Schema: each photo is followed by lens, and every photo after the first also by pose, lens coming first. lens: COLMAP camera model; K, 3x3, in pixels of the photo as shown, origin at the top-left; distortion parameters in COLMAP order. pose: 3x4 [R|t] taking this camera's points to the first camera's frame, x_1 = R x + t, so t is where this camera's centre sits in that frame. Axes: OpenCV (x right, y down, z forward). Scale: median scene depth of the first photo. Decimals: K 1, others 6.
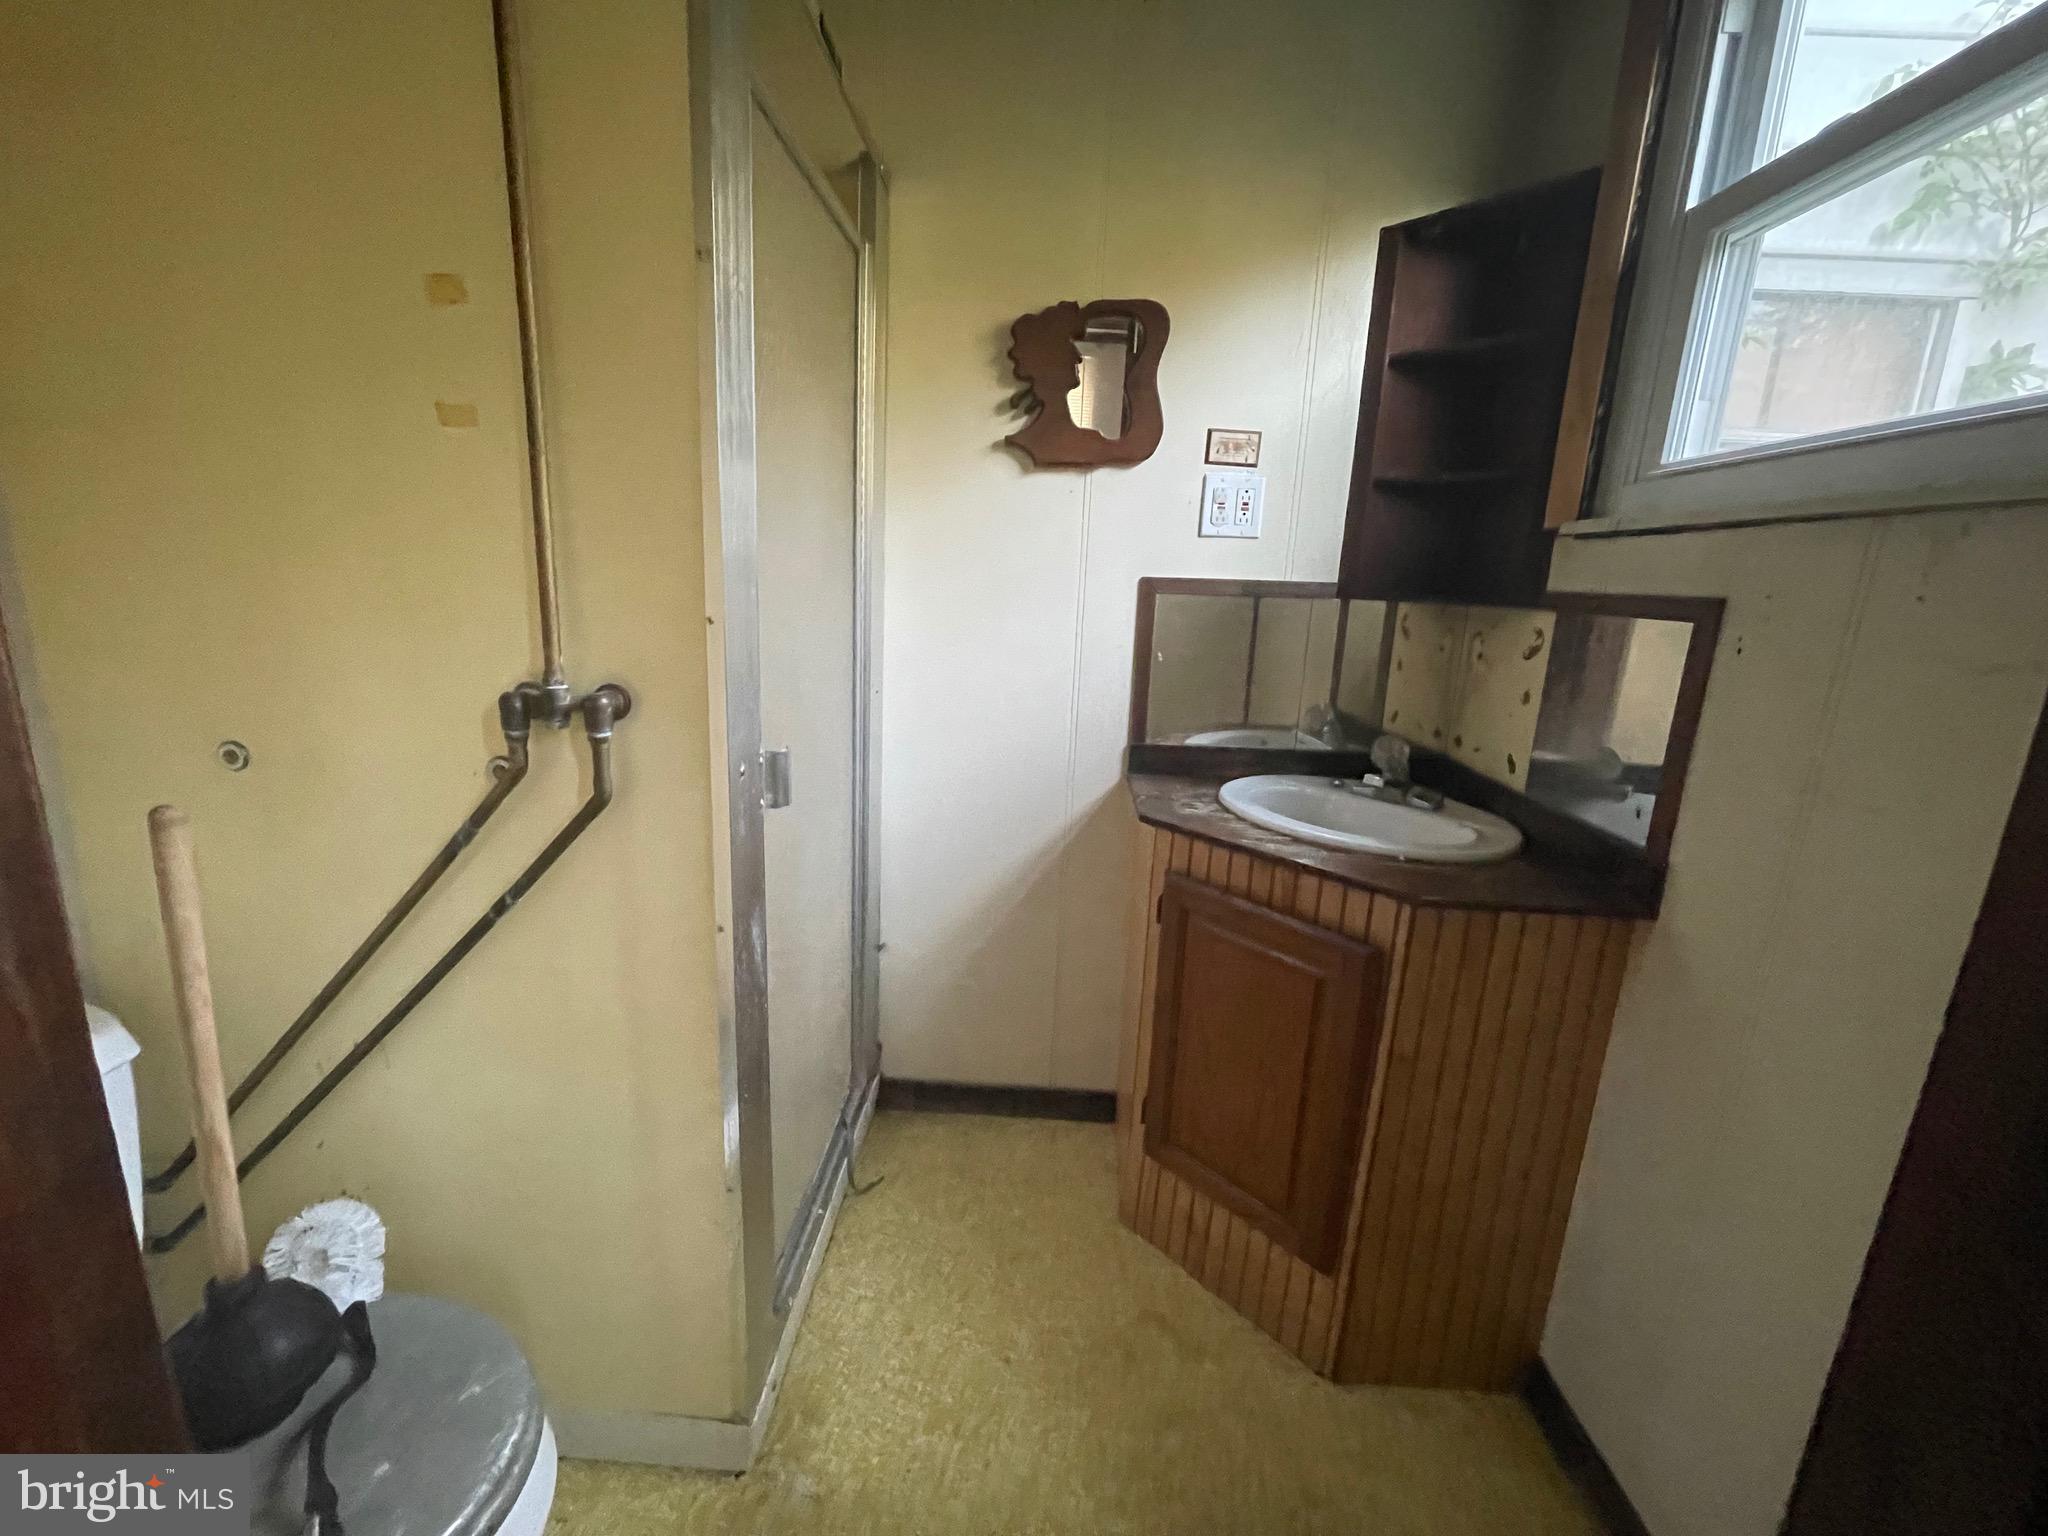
lens RADIAL K [[828.7, 0, 1029.4], [0, 828.7, 763.8], [0, 0, 1]] dist [-0.002676, 0.000669]
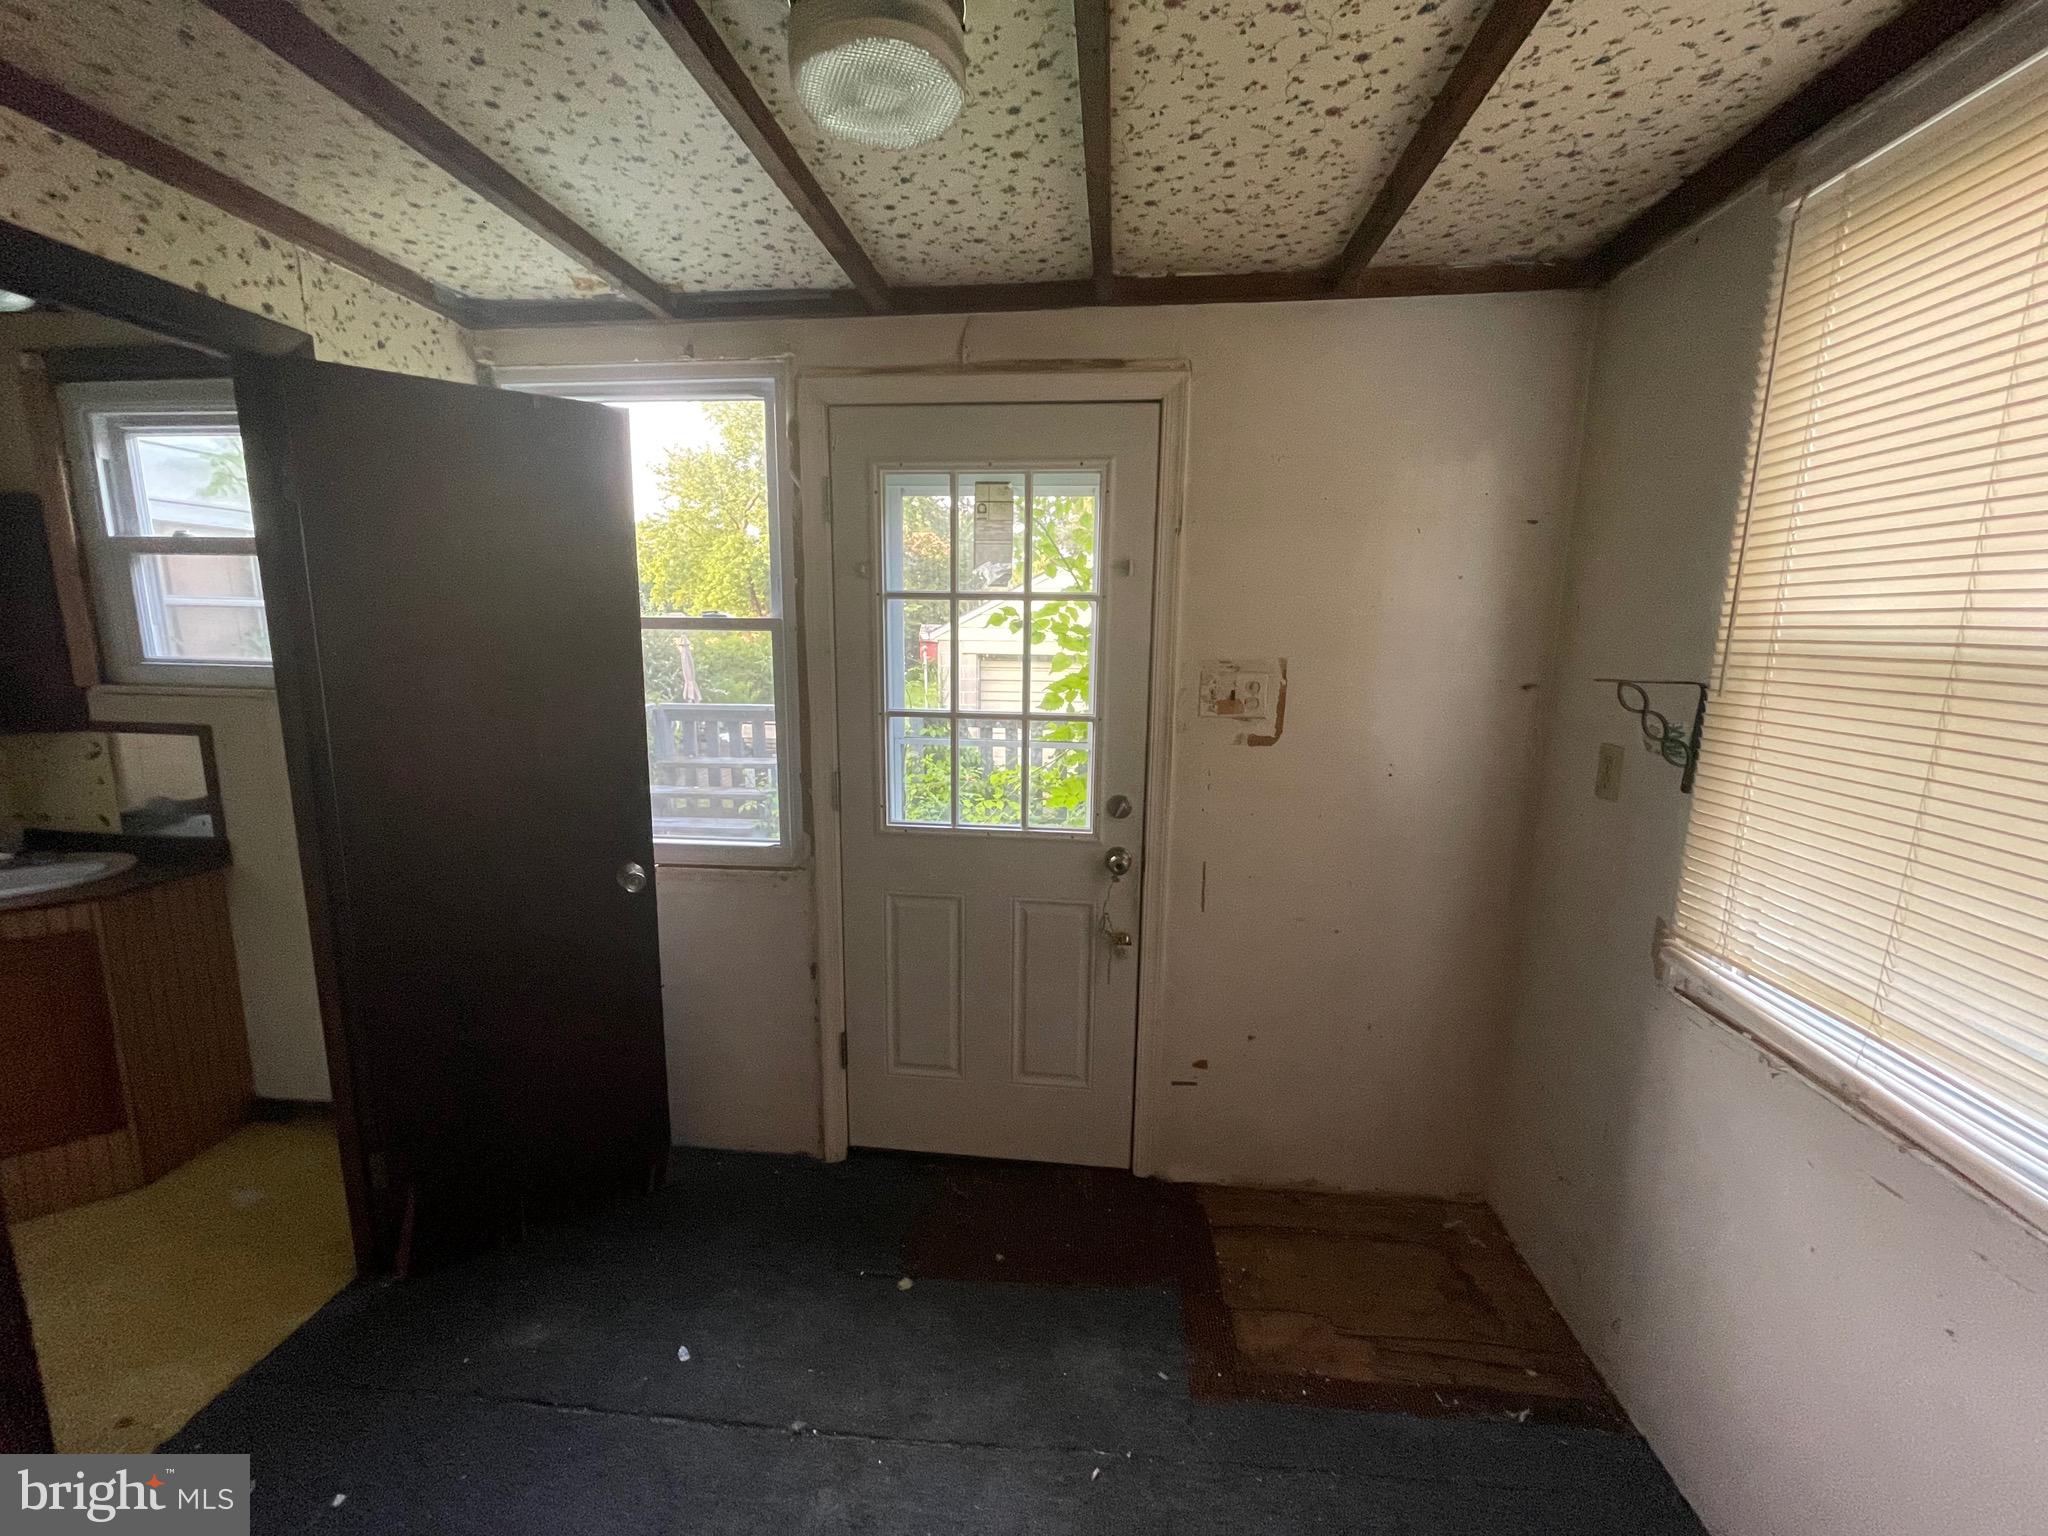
lens RADIAL K [[828.7, 0, 1029.5], [0, 828.7, 764.3], [0, 0, 1]] dist [-0.002676, 0.000669]
pose [[0.063822, -0.214212, 0.974700, -1.020997], [0.204875, 0.958700, 0.197281, -0.061123], [-0.976705, 0.187101, 0.105073, -1.158410]]
